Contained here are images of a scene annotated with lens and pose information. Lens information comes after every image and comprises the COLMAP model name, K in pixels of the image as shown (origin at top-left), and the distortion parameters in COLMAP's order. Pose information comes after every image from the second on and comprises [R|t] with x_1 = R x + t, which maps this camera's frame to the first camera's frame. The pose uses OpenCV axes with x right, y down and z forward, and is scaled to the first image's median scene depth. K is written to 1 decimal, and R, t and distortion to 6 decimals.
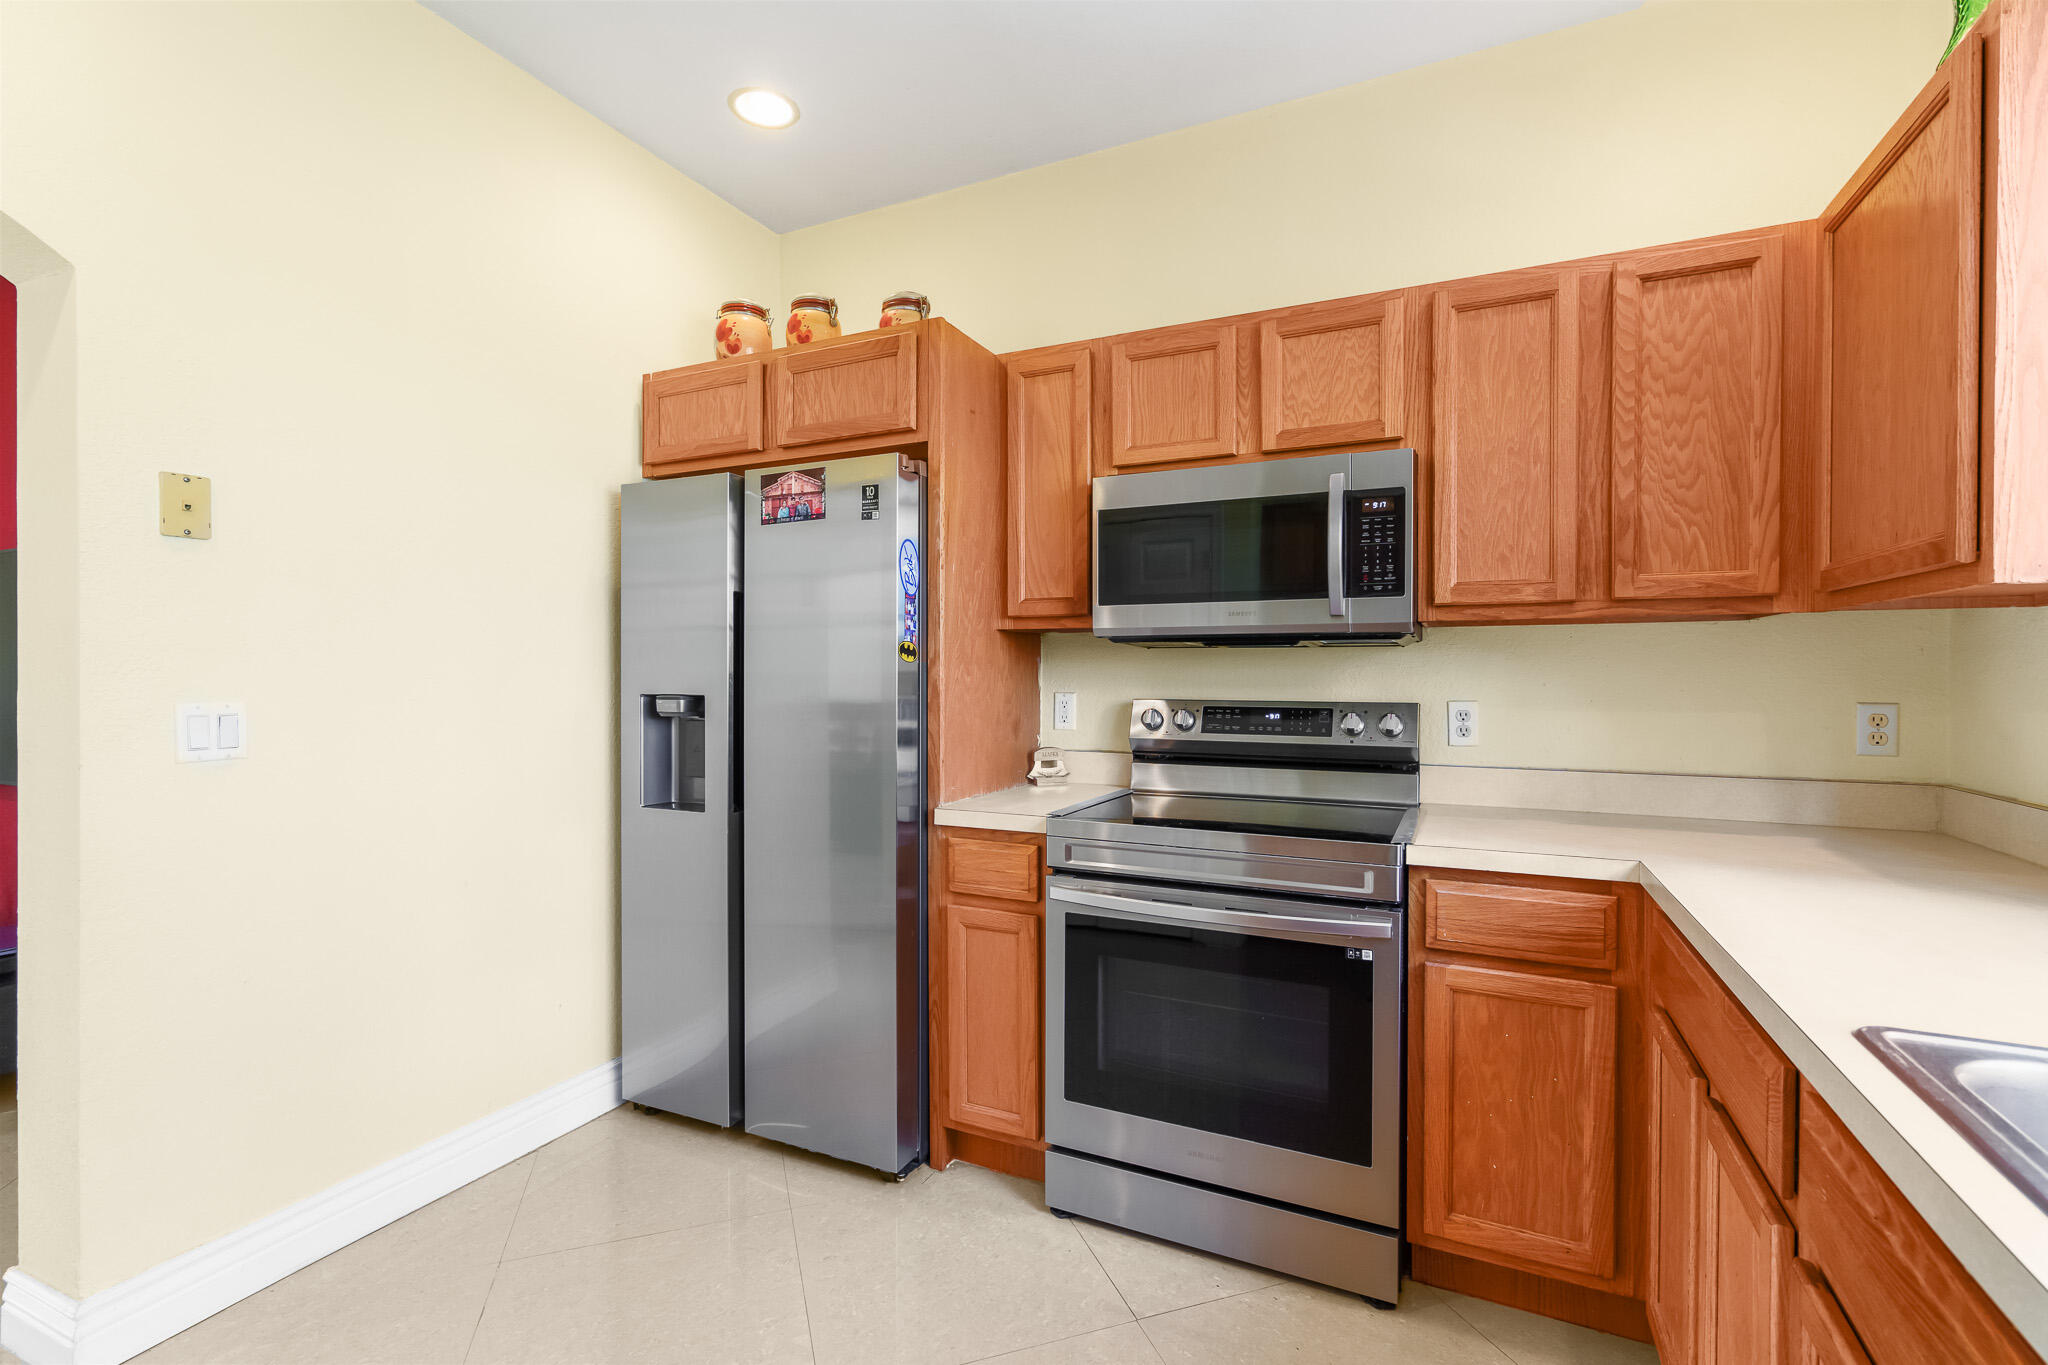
lens RADIAL K [[916.6, 0, 1024.0], [0, 916.6, 682.5], [0, 0, 1]] dist [-0.003796, 0.000180]
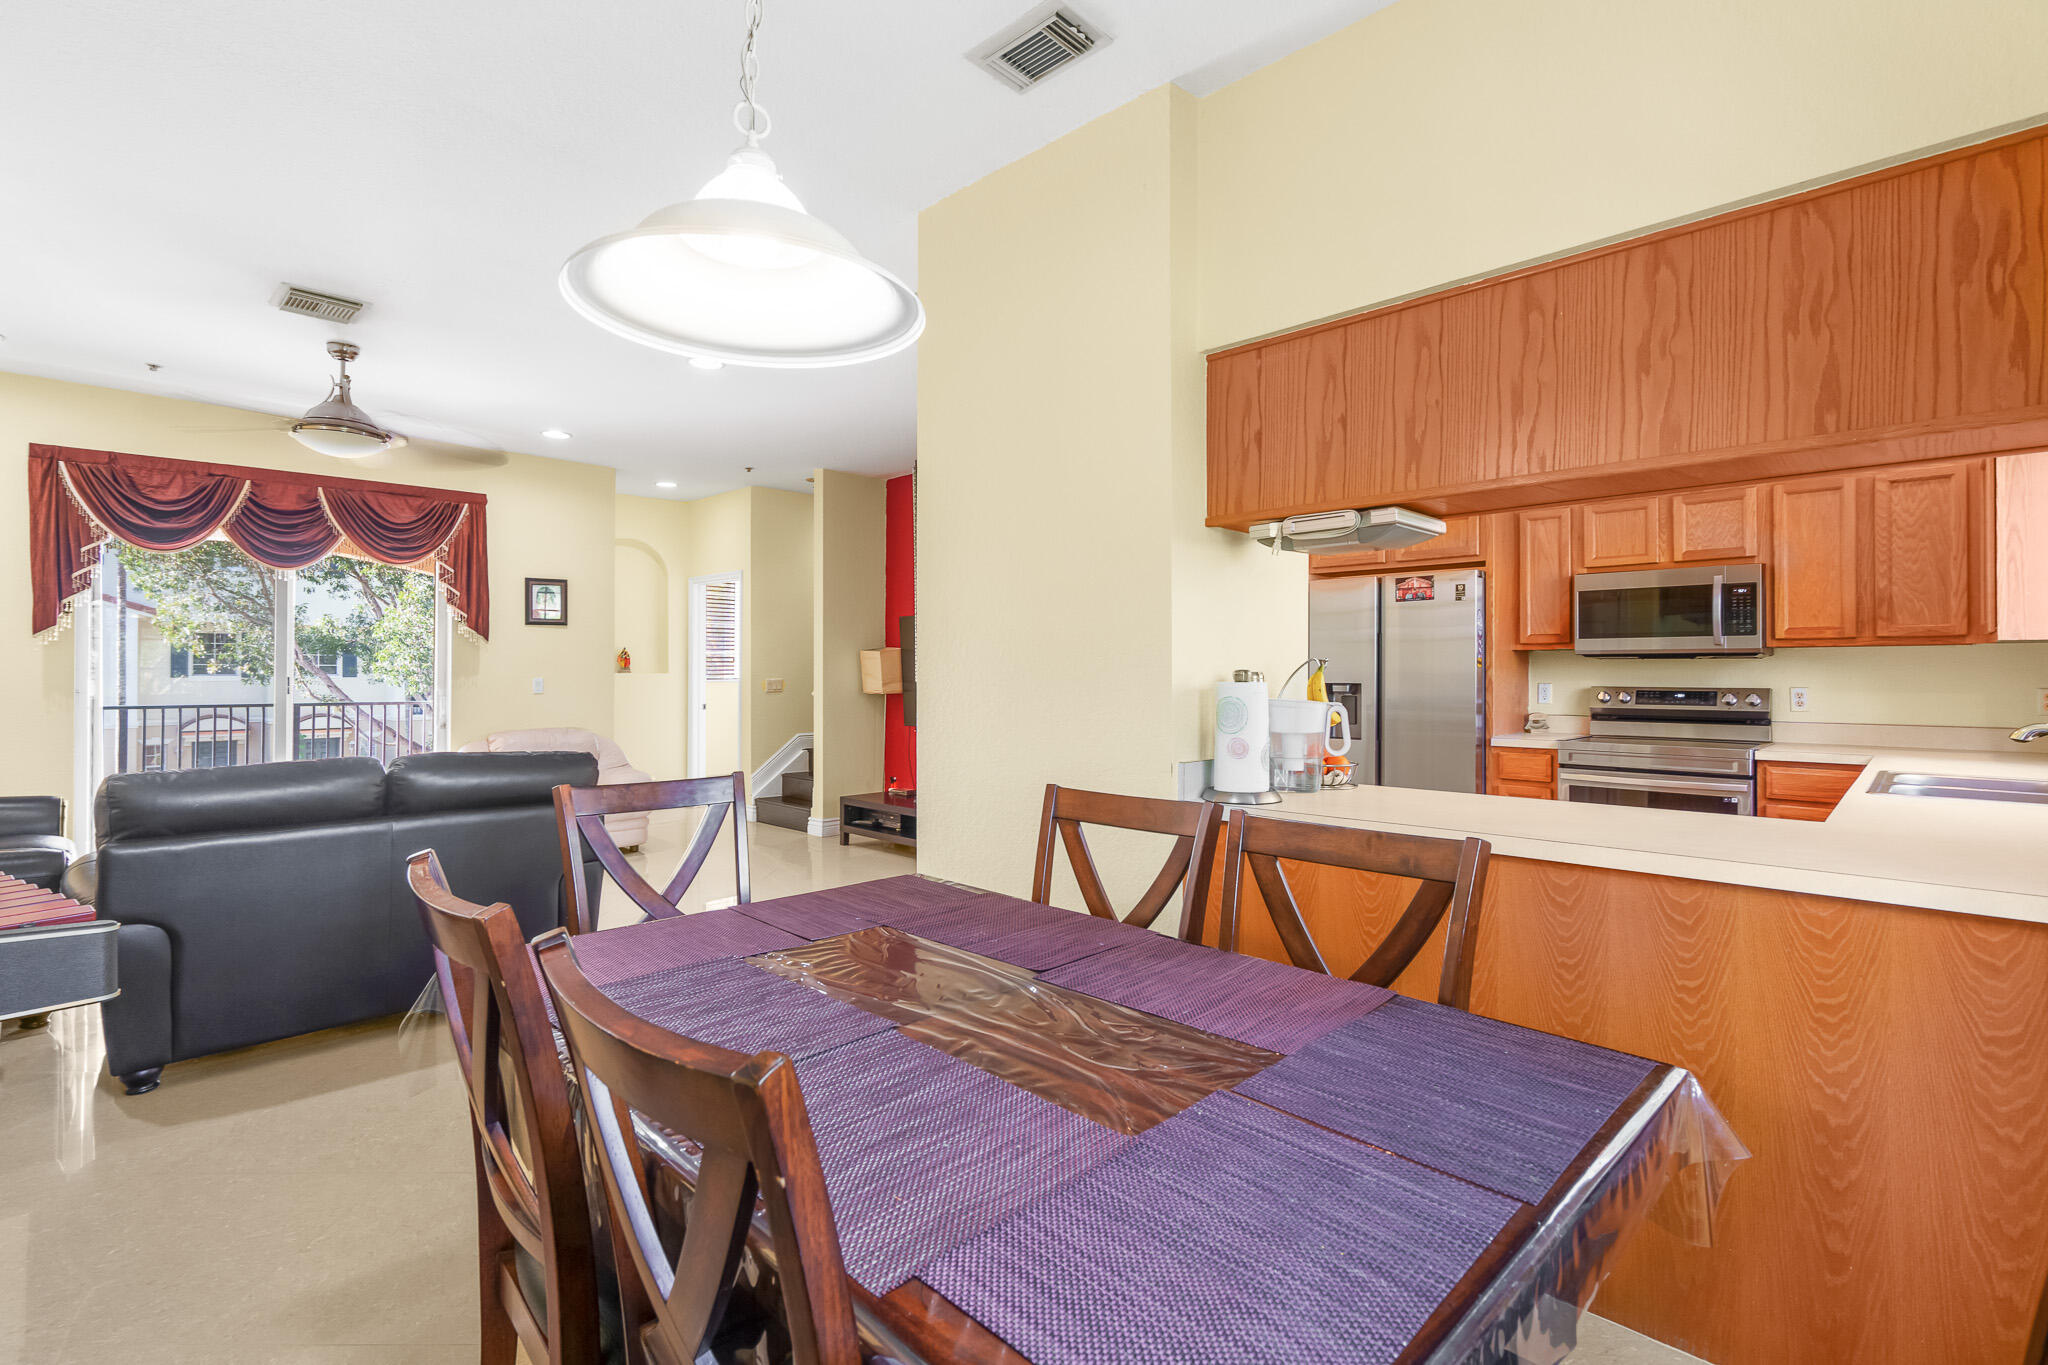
lens RADIAL K [[948.0, 0, 1027.8], [0, 948.0, 668.3], [0, 0, 1]] dist [-0.000231, 0.000591]
pose [[0.950833, -0.001253, -0.309703, -0.468078], [-0.003018, 0.999907, -0.013313, 0.012686], [0.309691, 0.013594, 0.950740, -1.486328]]
